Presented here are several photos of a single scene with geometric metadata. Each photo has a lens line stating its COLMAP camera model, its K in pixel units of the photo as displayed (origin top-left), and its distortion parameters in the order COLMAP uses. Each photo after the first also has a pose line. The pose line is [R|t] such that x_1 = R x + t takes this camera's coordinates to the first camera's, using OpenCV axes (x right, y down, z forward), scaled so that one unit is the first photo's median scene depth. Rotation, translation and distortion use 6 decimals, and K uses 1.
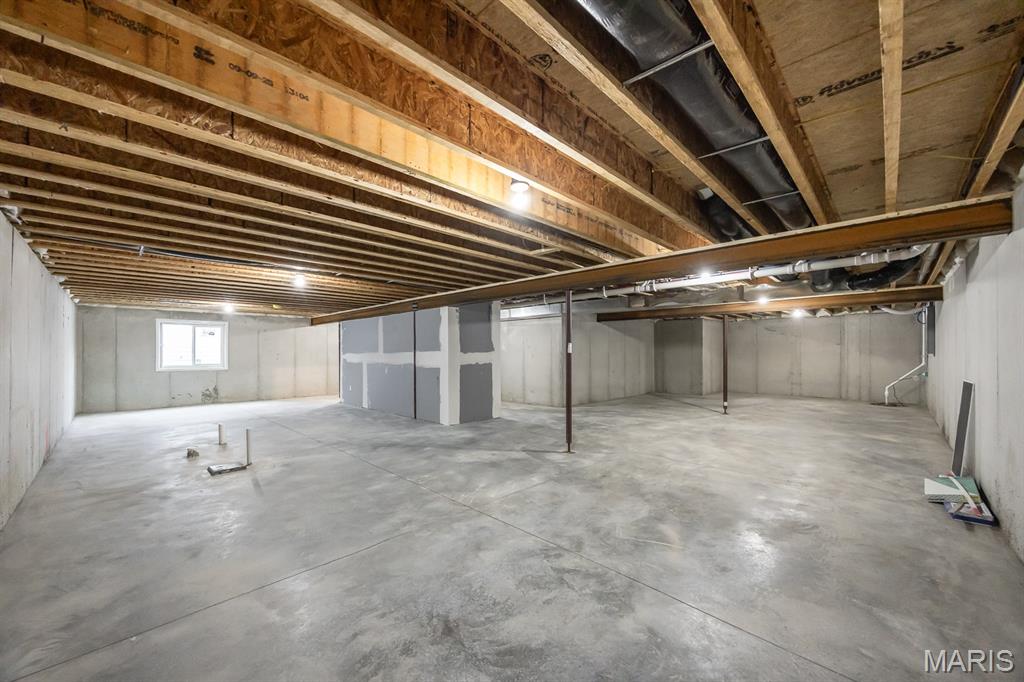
lens RADIAL K [[404.5, 0, 511.2], [0, 404.5, 349.0], [0, 0, 1]] dist [0.011739, -0.000092]
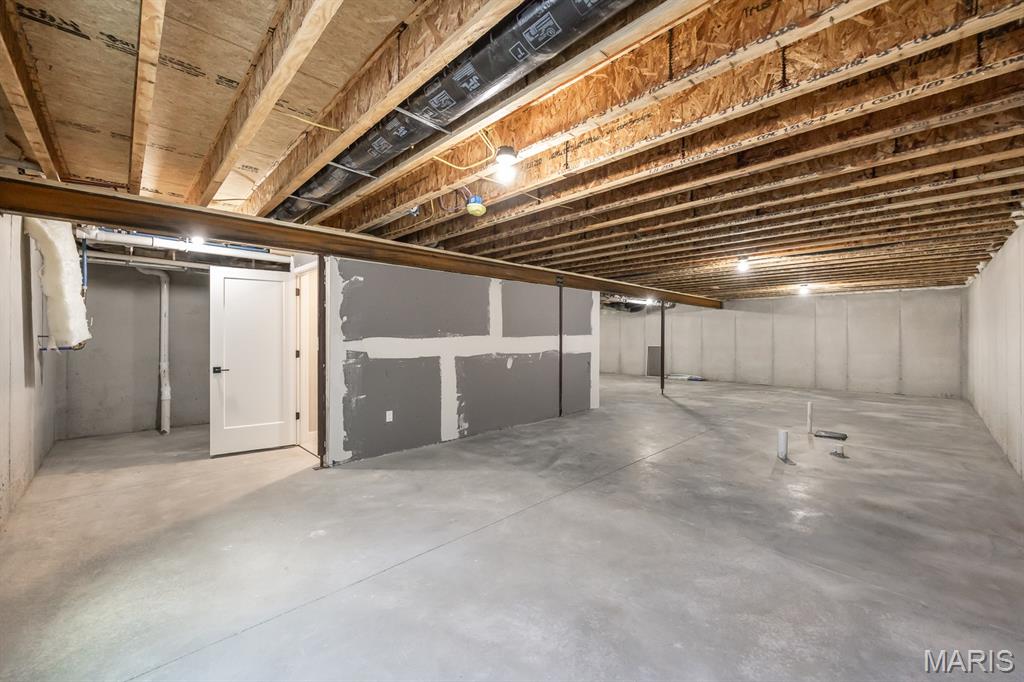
lens RADIAL K [[404.5, 0, 511.7], [0, 404.5, 338.0], [0, 0, 1]] dist [0.011739, -0.000092]
pose [[0.034035, -0.003690, 0.999414, -1.094377], [-0.013299, 0.999903, 0.004145, 0.009611], [-0.999332, -0.013432, 0.033982, 1.084532]]
